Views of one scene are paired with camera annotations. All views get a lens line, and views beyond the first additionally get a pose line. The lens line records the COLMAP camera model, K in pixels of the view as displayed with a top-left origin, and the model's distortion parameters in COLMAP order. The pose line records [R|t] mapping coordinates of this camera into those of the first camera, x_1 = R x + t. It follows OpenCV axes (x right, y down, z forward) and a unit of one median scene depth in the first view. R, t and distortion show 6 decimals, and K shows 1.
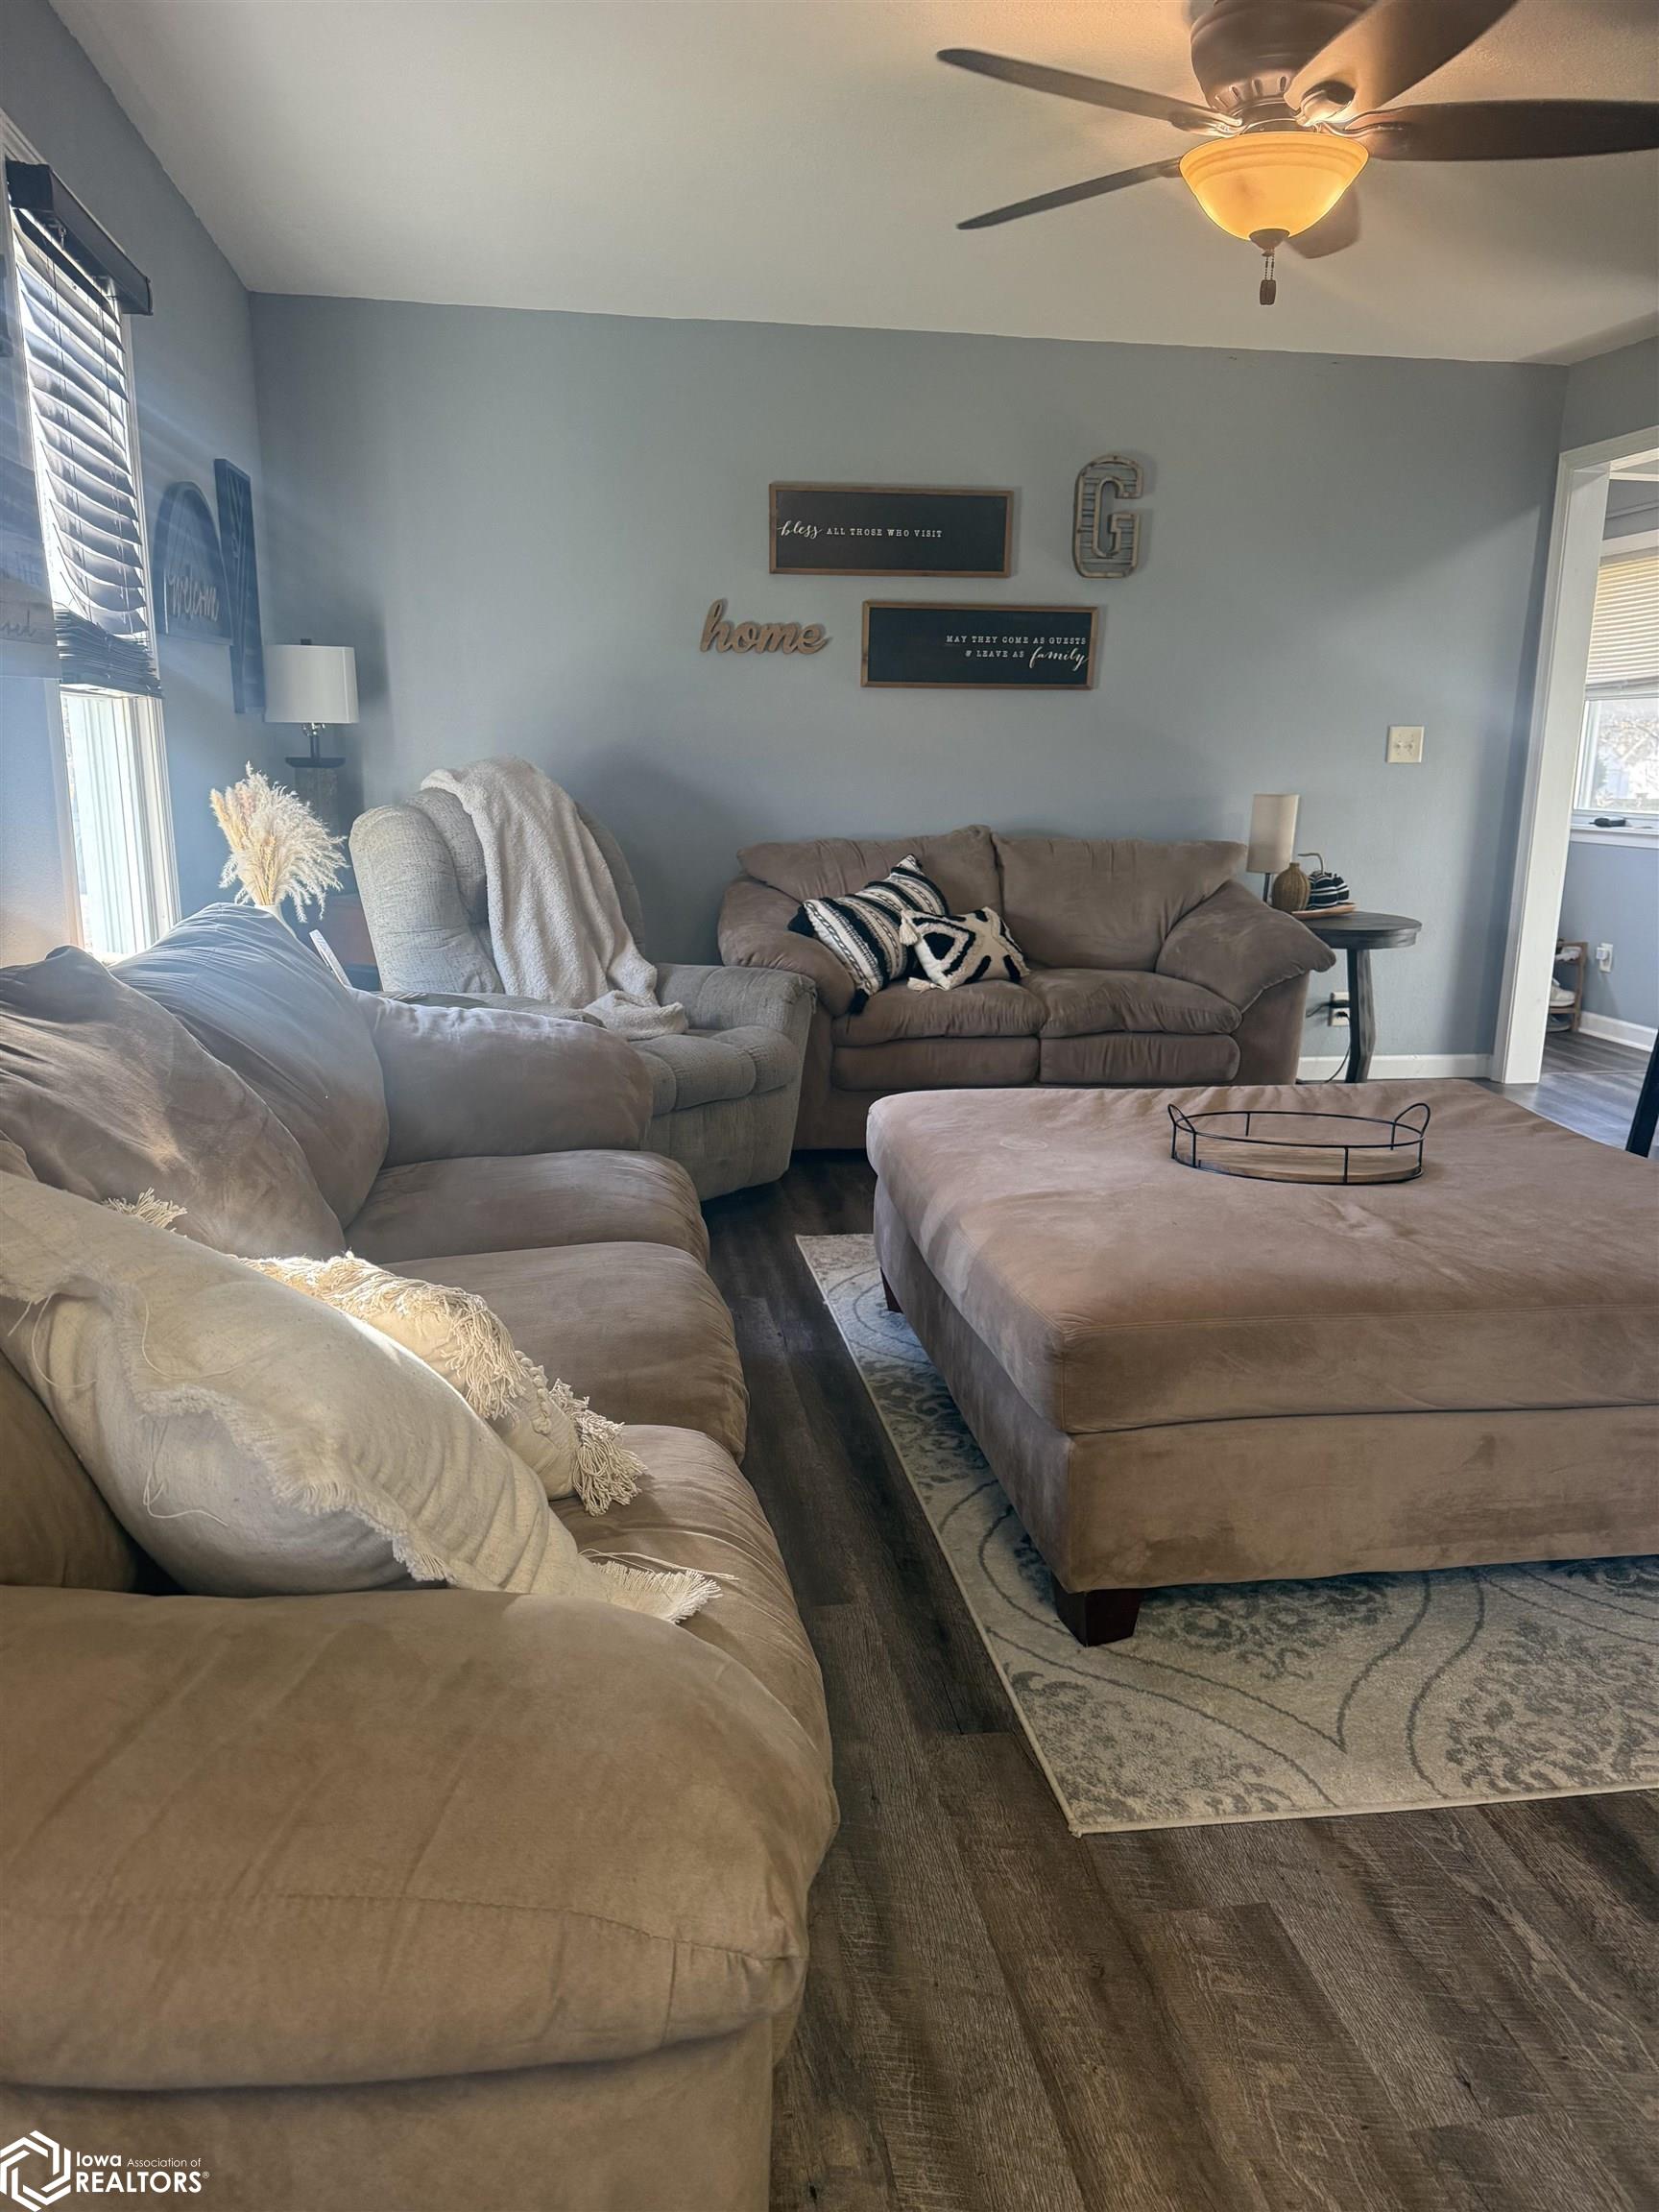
lens RADIAL K [[1573.2, 0, 829.5], [0, 1573.2, 1106.0], [0, 0, 1]] dist [0.171143, -0.319934]
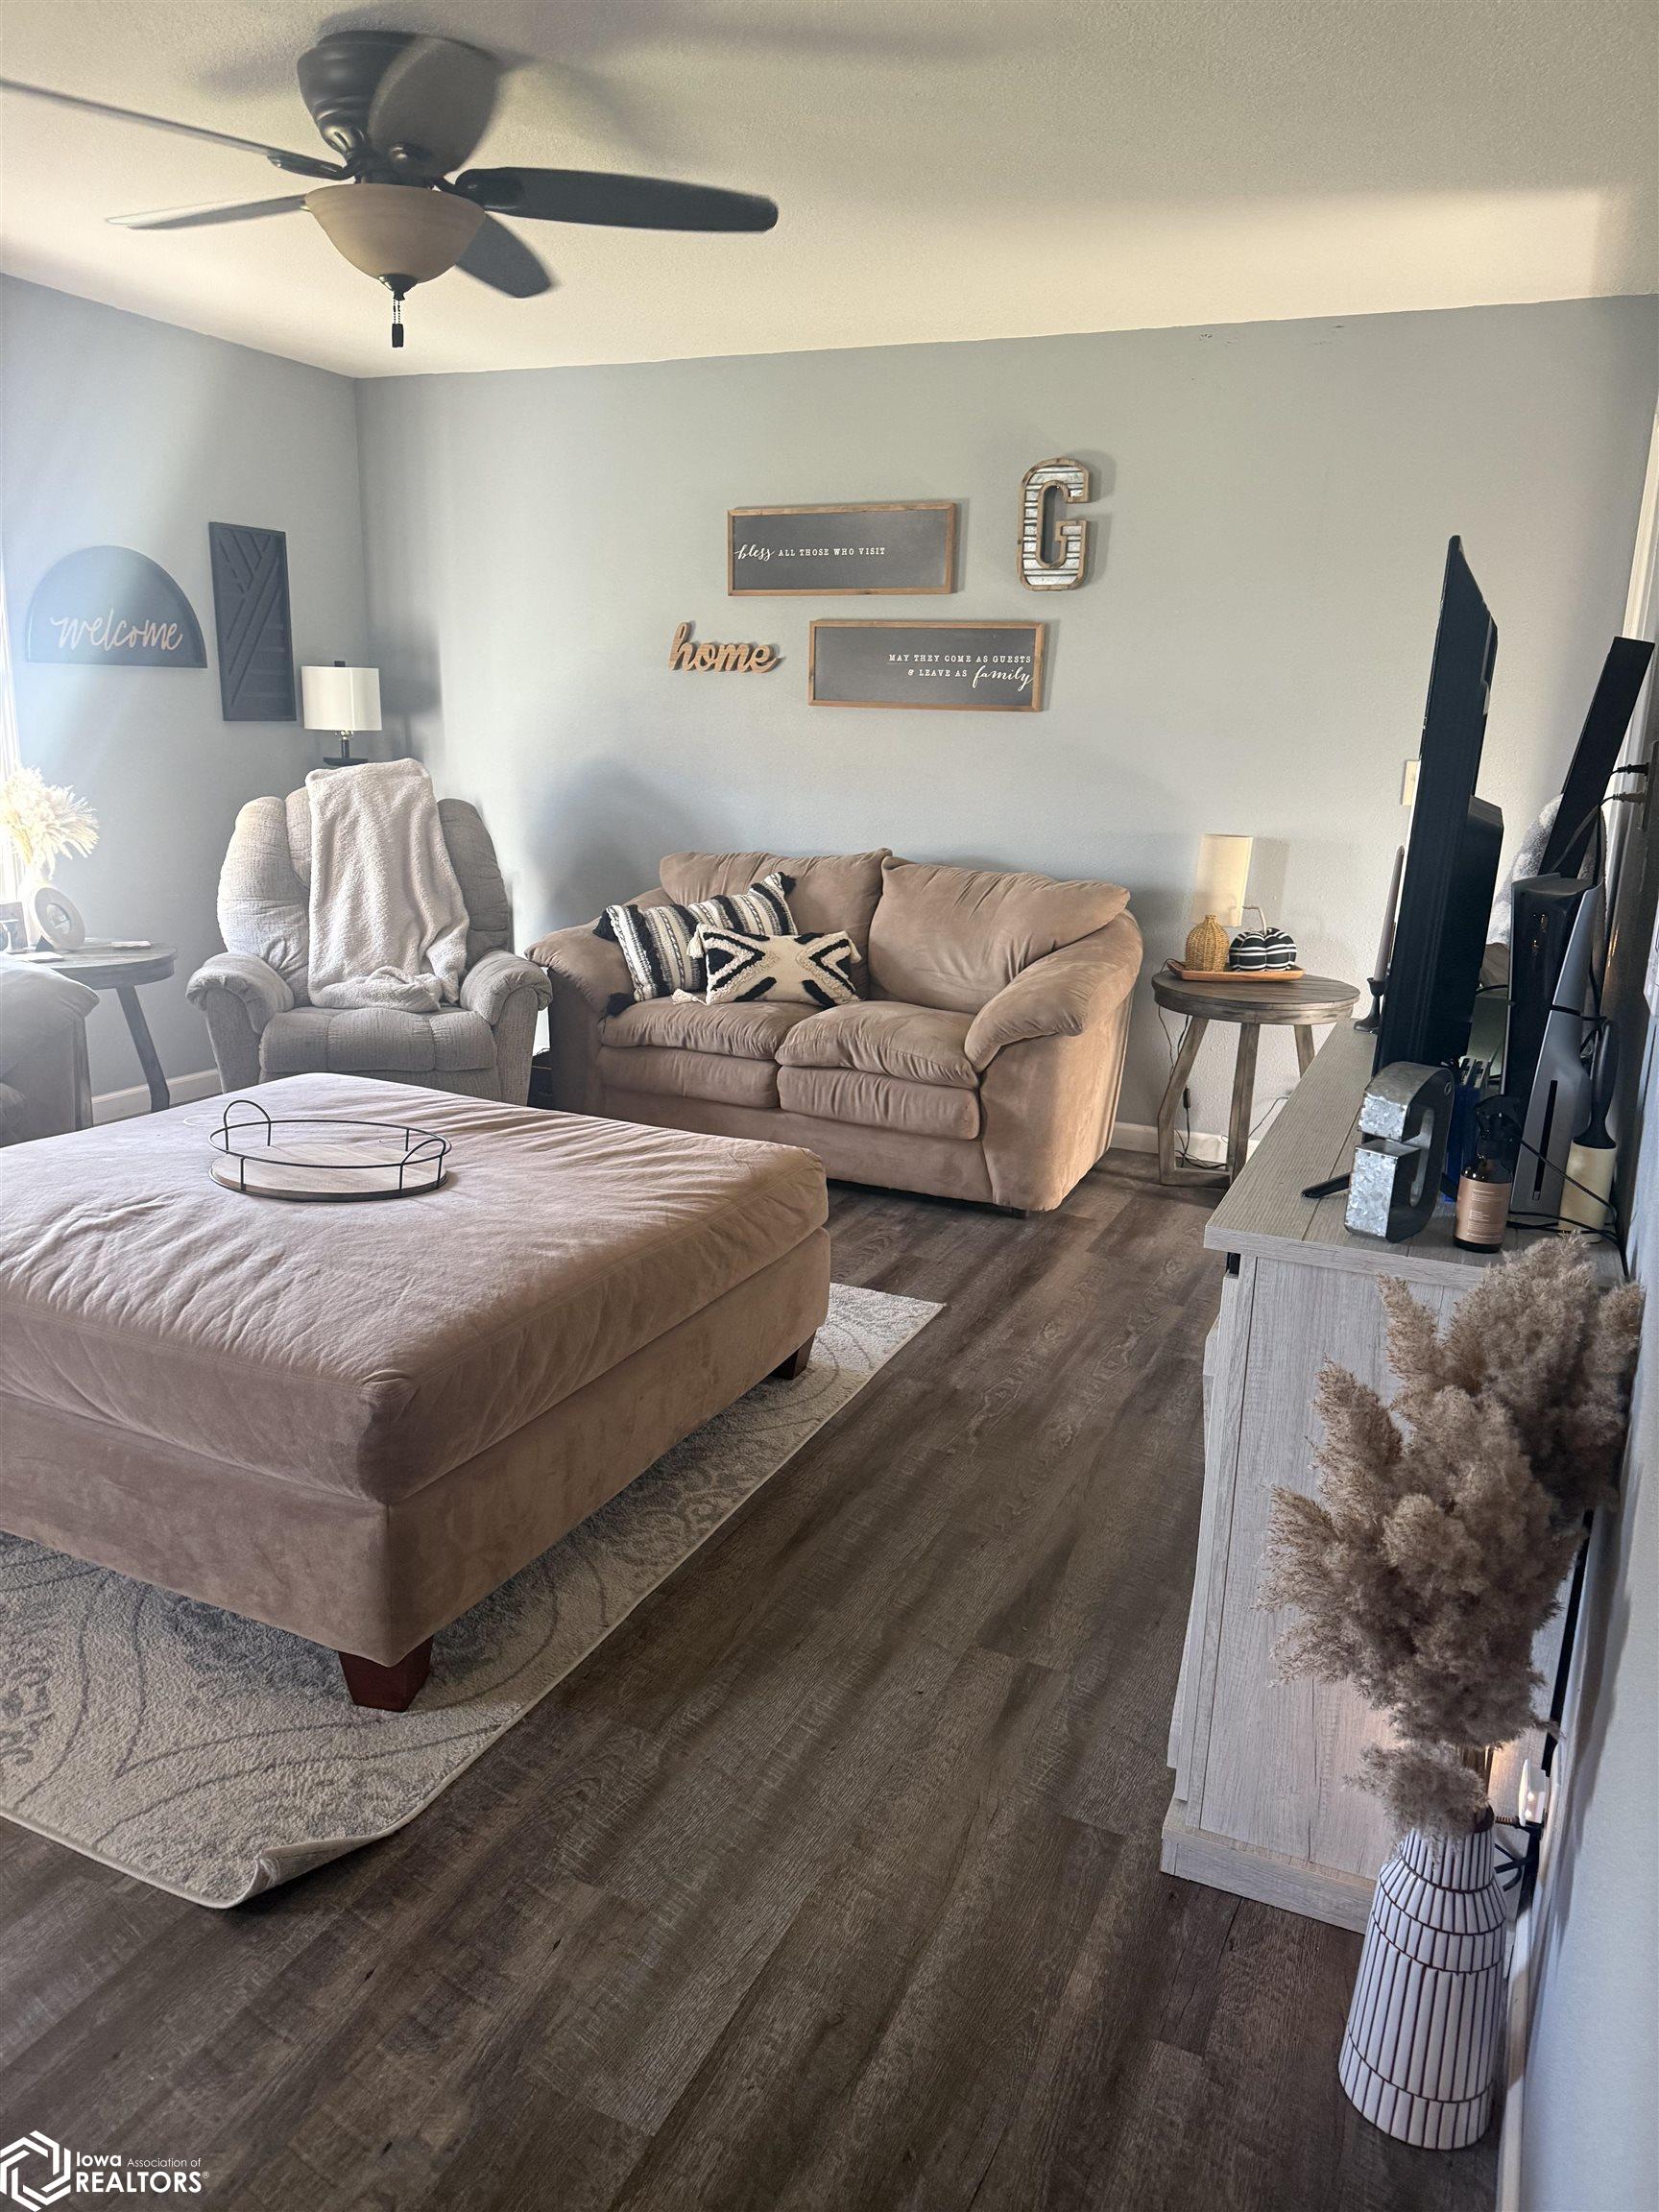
lens RADIAL K [[1573.2, 0, 829.5], [0, 1573.2, 1106.0], [0, 0, 1]] dist [0.171143, -0.319934]
pose [[0.824535, 0.148973, -0.545848, 0.631276], [-0.151217, 0.987645, 0.041127, -0.056679], [0.545231, 0.048631, 0.836874, 0.177869]]
